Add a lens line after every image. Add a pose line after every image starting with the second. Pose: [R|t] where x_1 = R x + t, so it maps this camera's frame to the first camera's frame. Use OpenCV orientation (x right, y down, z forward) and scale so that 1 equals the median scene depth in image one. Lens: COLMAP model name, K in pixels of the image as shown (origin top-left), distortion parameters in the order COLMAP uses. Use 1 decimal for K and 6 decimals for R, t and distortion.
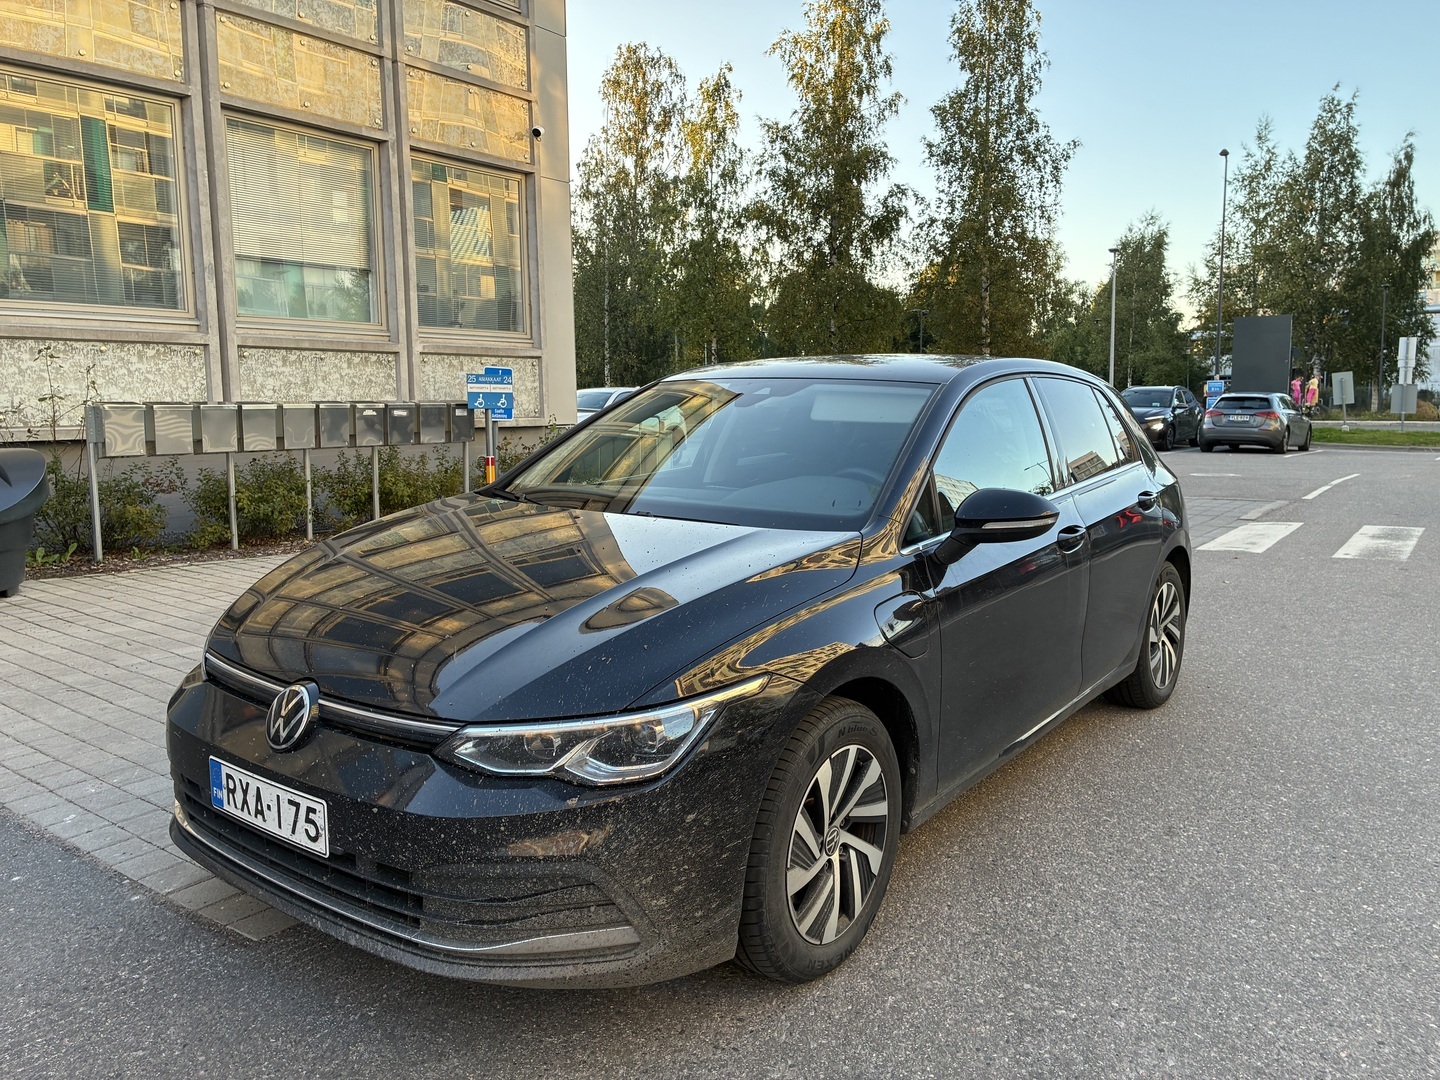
lens RADIAL K [[1069.1, 0, 720.0], [0, 1069.1, 540.0], [0, 0, 1]] dist [0.124984, -0.142105]
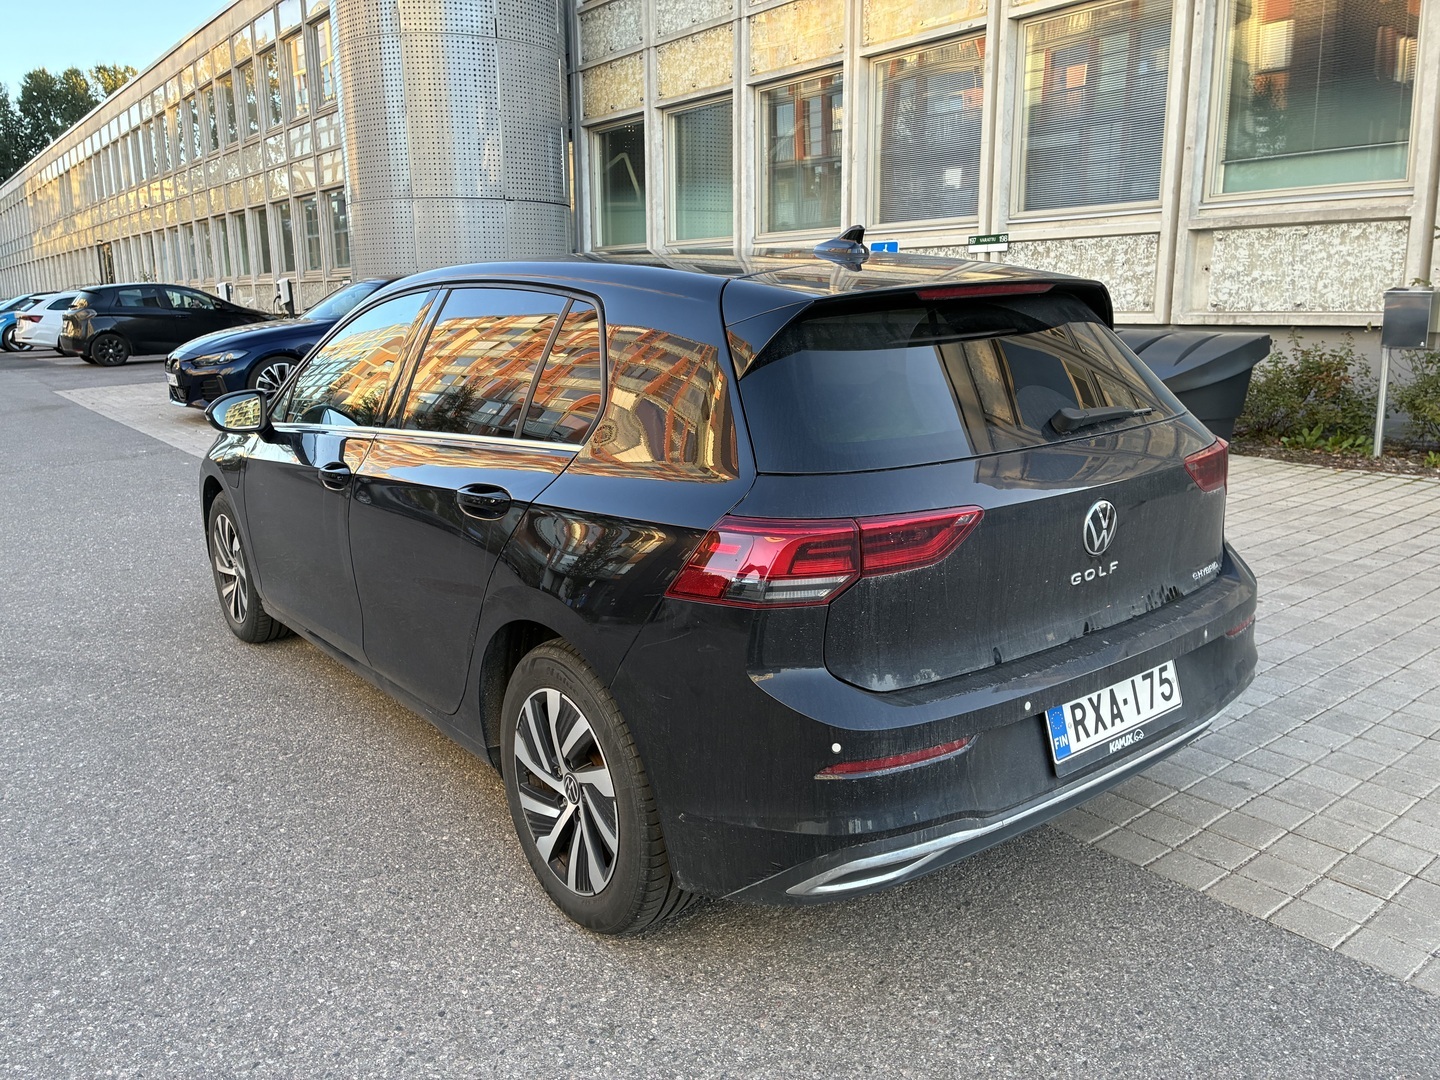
lens RADIAL K [[1125.1, 0, 703.3], [0, 1125.1, 497.1], [0, 0, 1]] dist [0.025788, -0.011813]
pose [[-0.280292, 0.180051, -0.942877, 0.574694], [-0.106794, 0.970304, 0.217036, -0.108151], [0.953956, 0.161527, -0.252740, 0.784277]]
